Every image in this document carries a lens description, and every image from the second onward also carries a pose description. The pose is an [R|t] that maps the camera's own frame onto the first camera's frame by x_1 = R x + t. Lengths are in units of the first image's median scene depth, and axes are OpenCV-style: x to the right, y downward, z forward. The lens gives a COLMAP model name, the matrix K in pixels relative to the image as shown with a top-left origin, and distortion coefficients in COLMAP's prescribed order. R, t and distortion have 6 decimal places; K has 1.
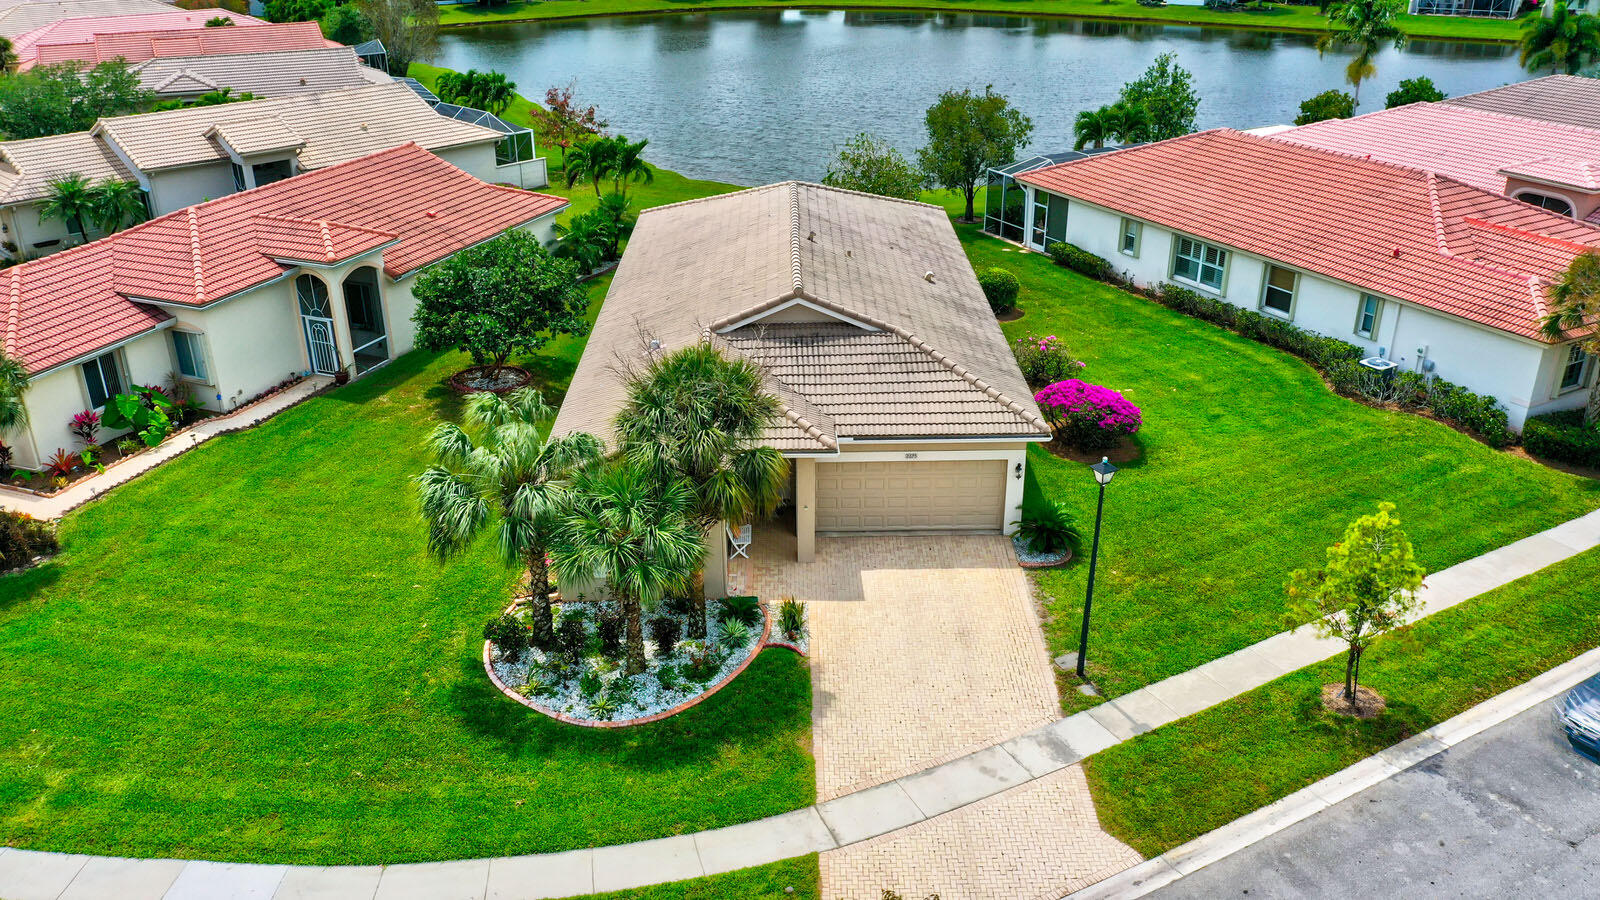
lens RADIAL K [[1279.7, 0, 800.0], [0, 1279.7, 450.0], [0, 0, 1]] dist [-0.003847, 0.002934]
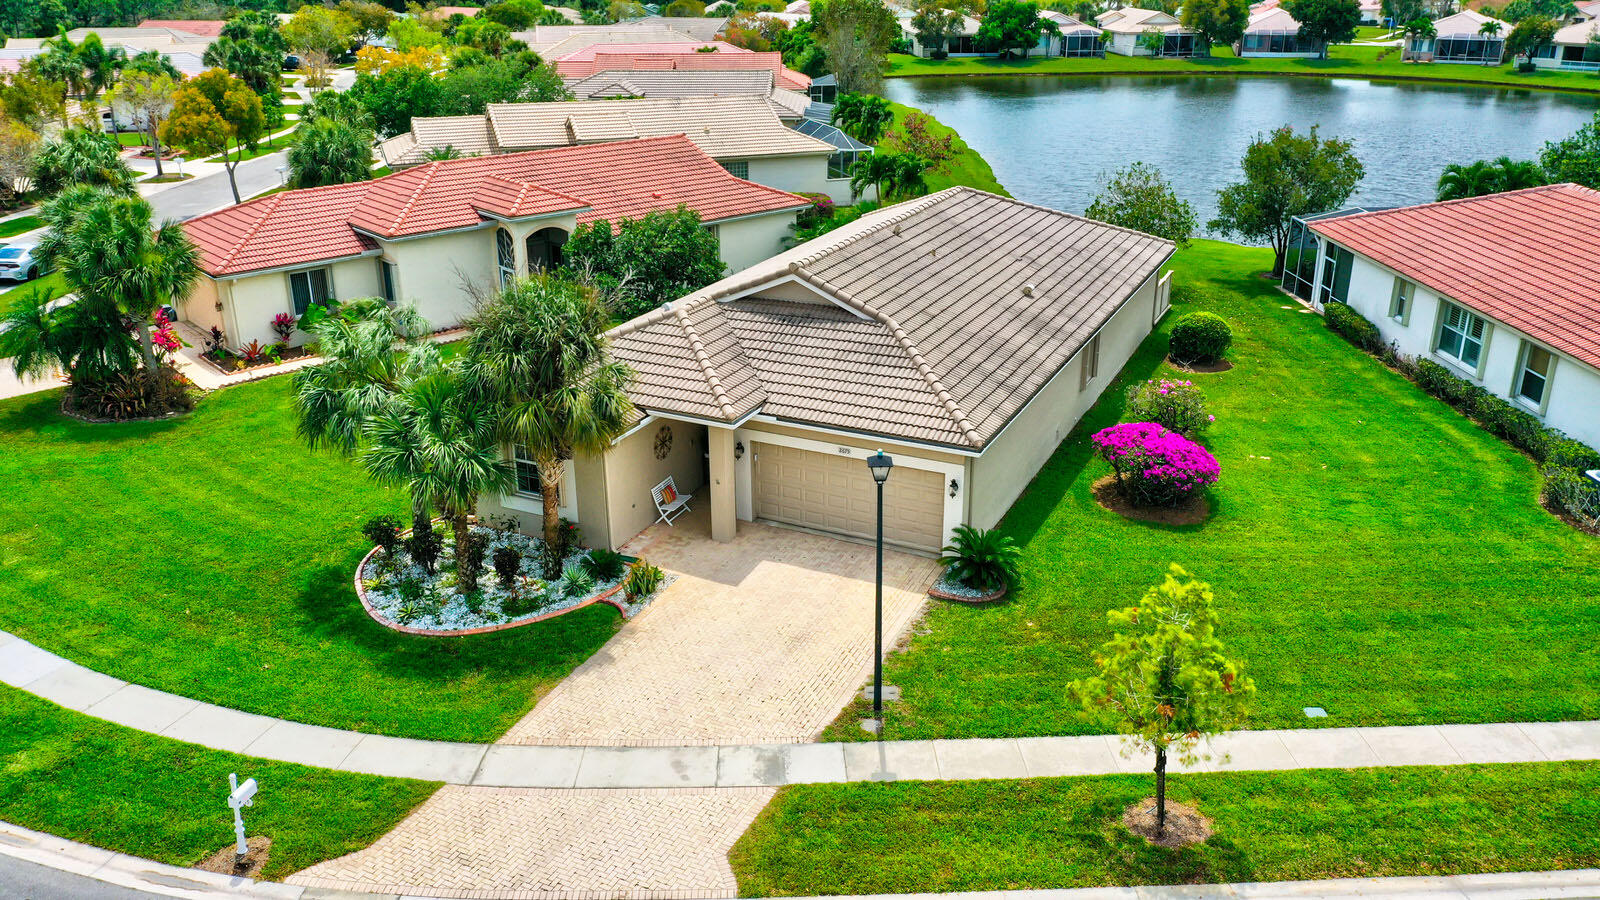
lens RADIAL K [[1279.7, 0, 800.0], [0, 1279.7, 450.0], [0, 0, 1]] dist [-0.003847, 0.002934]
pose [[0.890608, 0.166693, -0.423121, 0.423109], [-0.190061, 0.981682, -0.013307, 0.021209], [0.413152, 0.092271, 0.905975, 0.148156]]
